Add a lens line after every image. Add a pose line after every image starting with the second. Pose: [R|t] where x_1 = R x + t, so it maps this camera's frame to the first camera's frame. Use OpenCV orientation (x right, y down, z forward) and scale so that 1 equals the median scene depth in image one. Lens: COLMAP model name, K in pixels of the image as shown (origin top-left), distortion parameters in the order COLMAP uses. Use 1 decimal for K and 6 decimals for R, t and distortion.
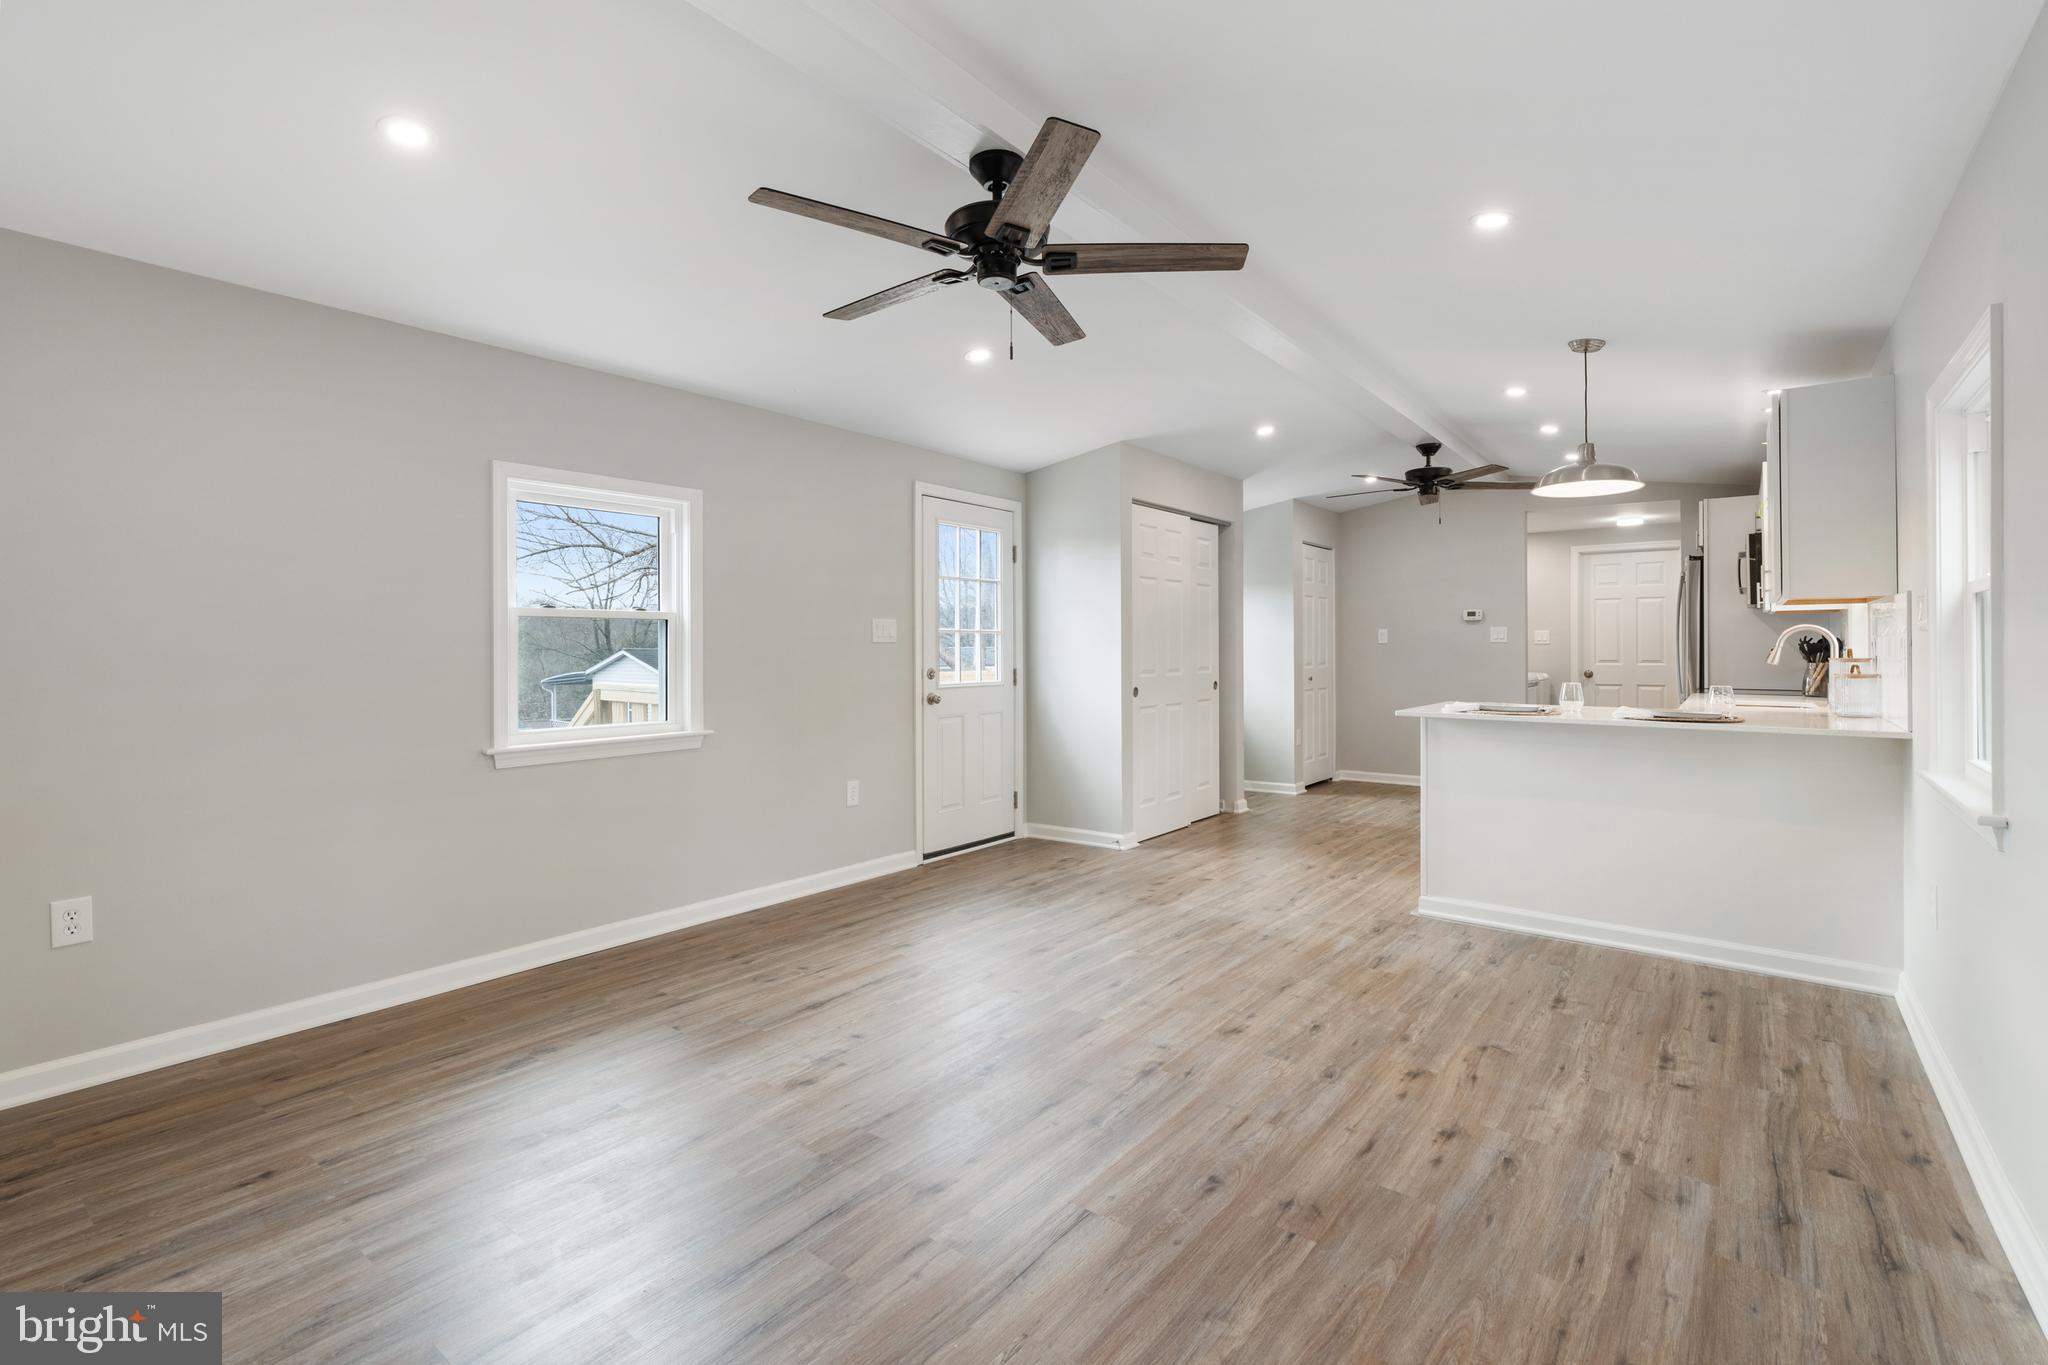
lens RADIAL K [[935.1, 0, 1014.7], [0, 935.1, 653.1], [0, 0, 1]] dist [-0.003256, 0.001420]
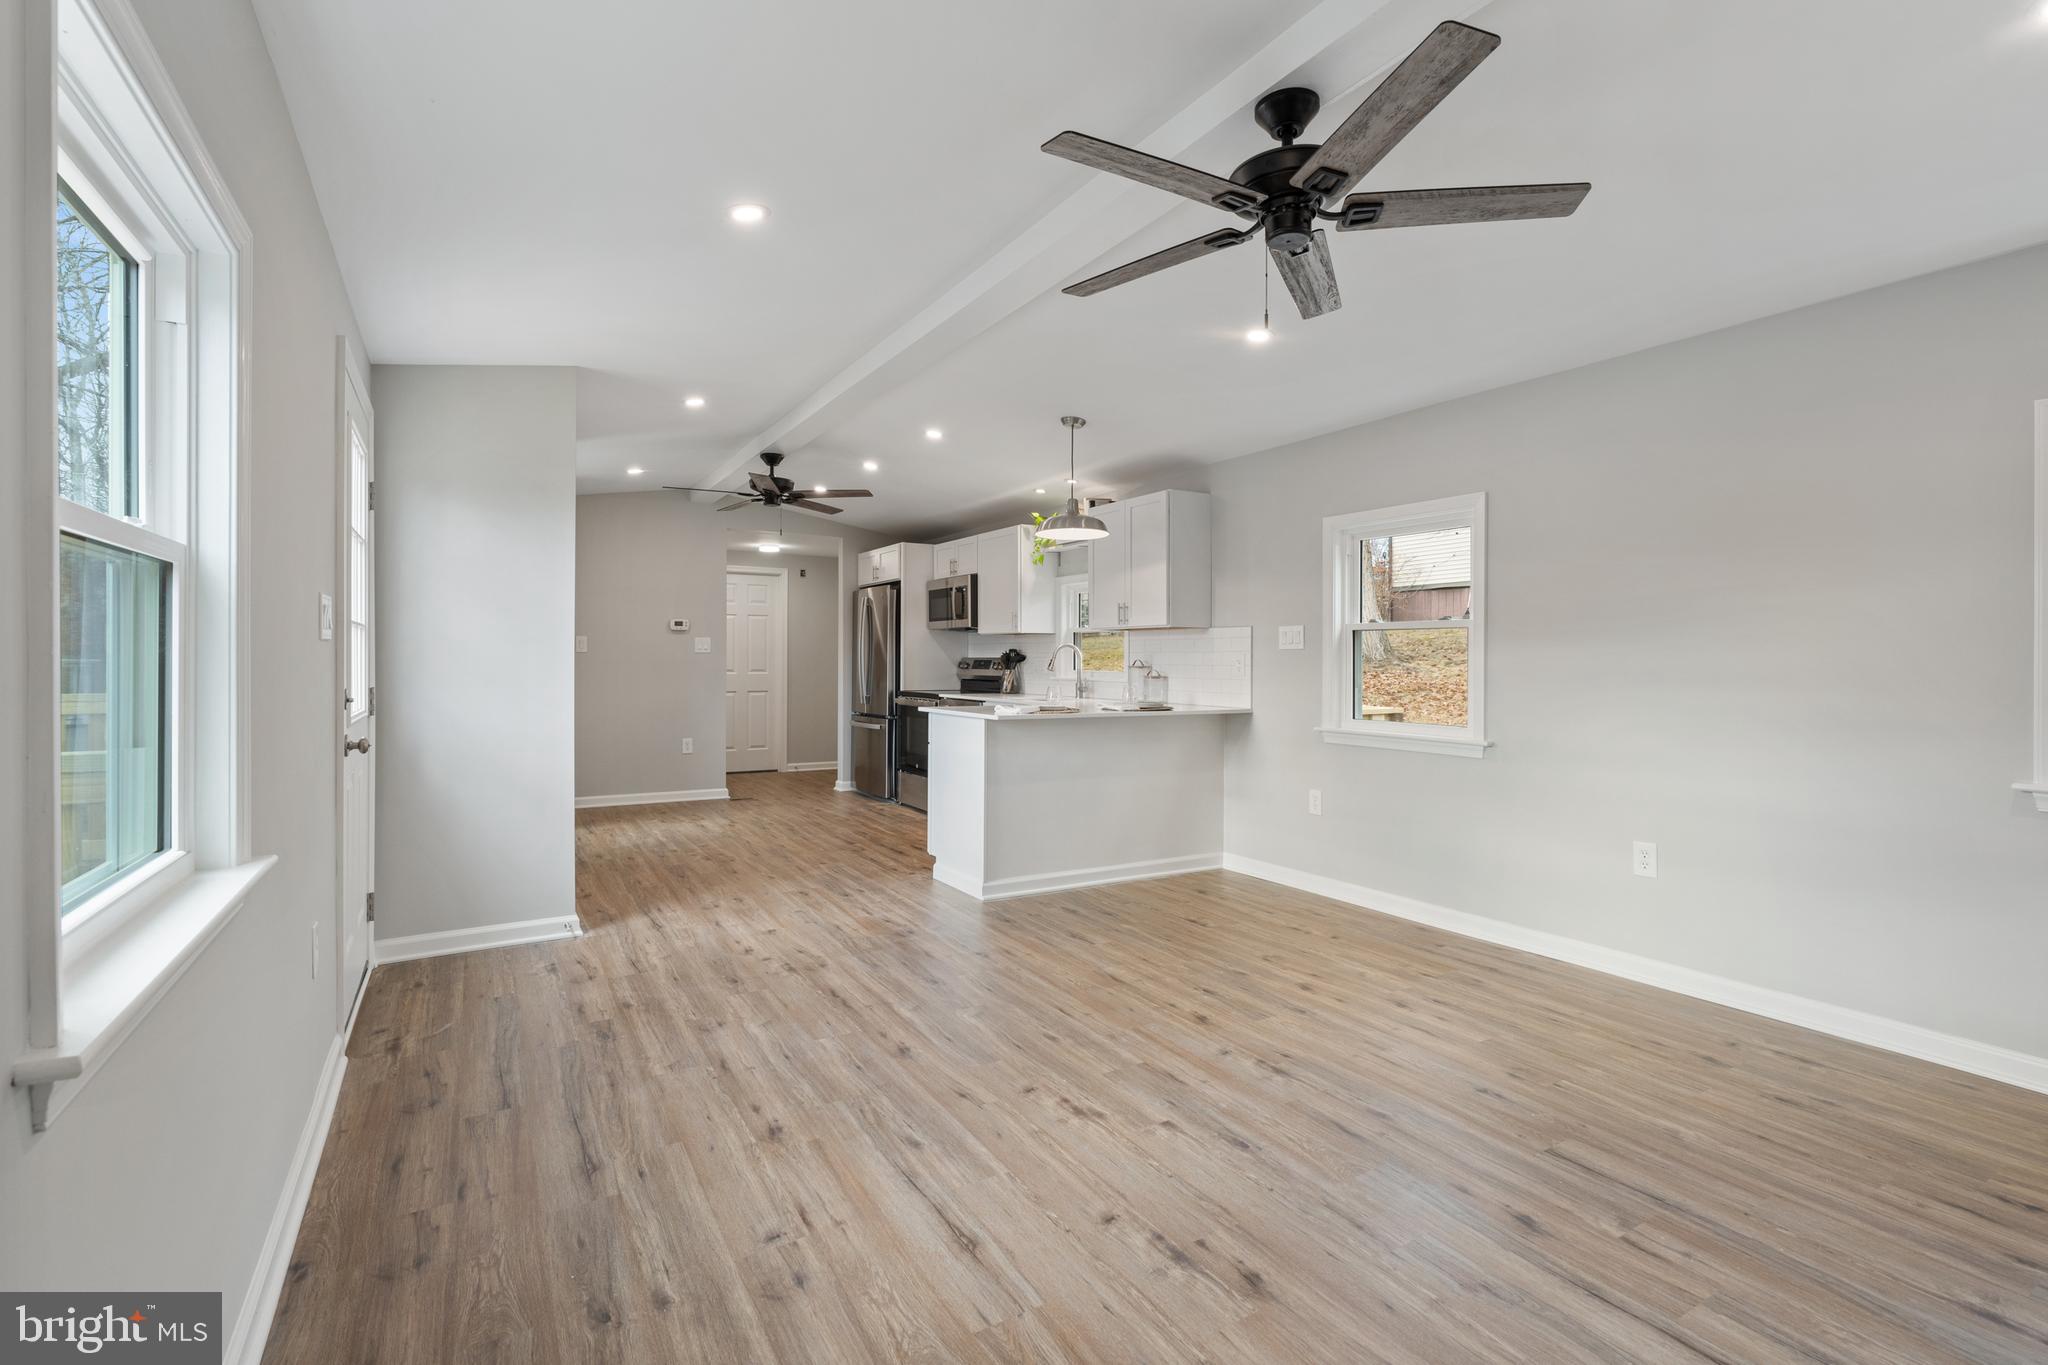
lens RADIAL K [[935.1, 0, 1032.5], [0, 935.1, 670.2], [0, 0, 1]] dist [-0.003256, 0.001420]
pose [[0.355680, -0.003648, 0.934601, -0.823150], [-0.000641, 0.999991, 0.004147, 0.007889], [-0.934608, -0.002074, 0.355674, 0.812287]]
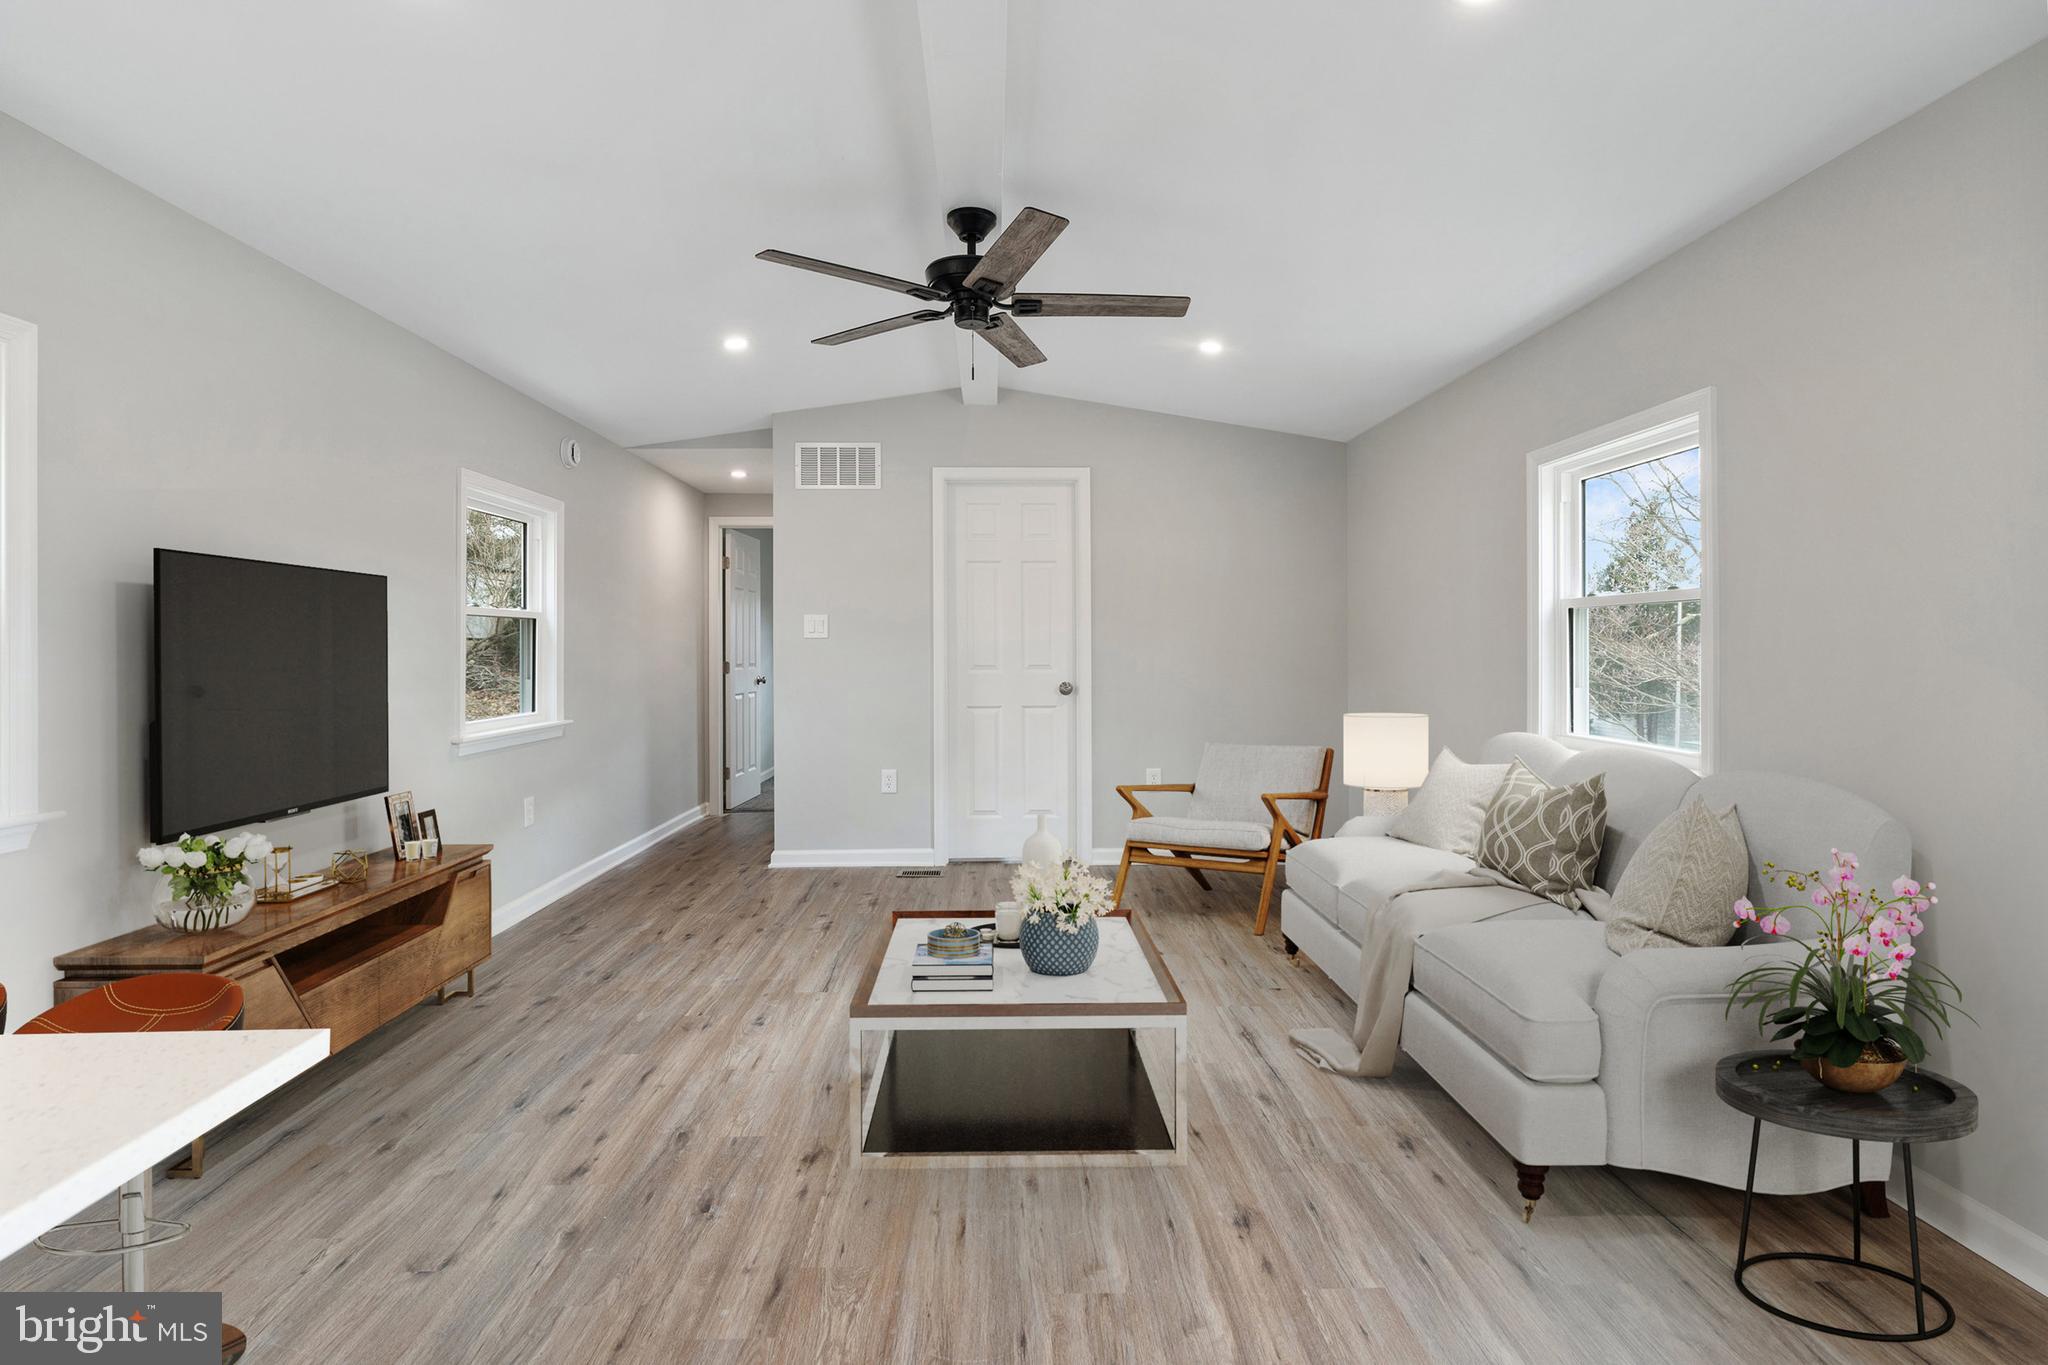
lens RADIAL K [[935.1, 0, 1011.0], [0, 935.1, 642.4], [0, 0, 1]] dist [-0.003256, 0.001420]
pose [[-0.774551, 0.002469, -0.632507, 0.589404], [0.002479, 0.999997, 0.000869, -0.008999], [0.632507, -0.000895, -0.774554, 1.696984]]
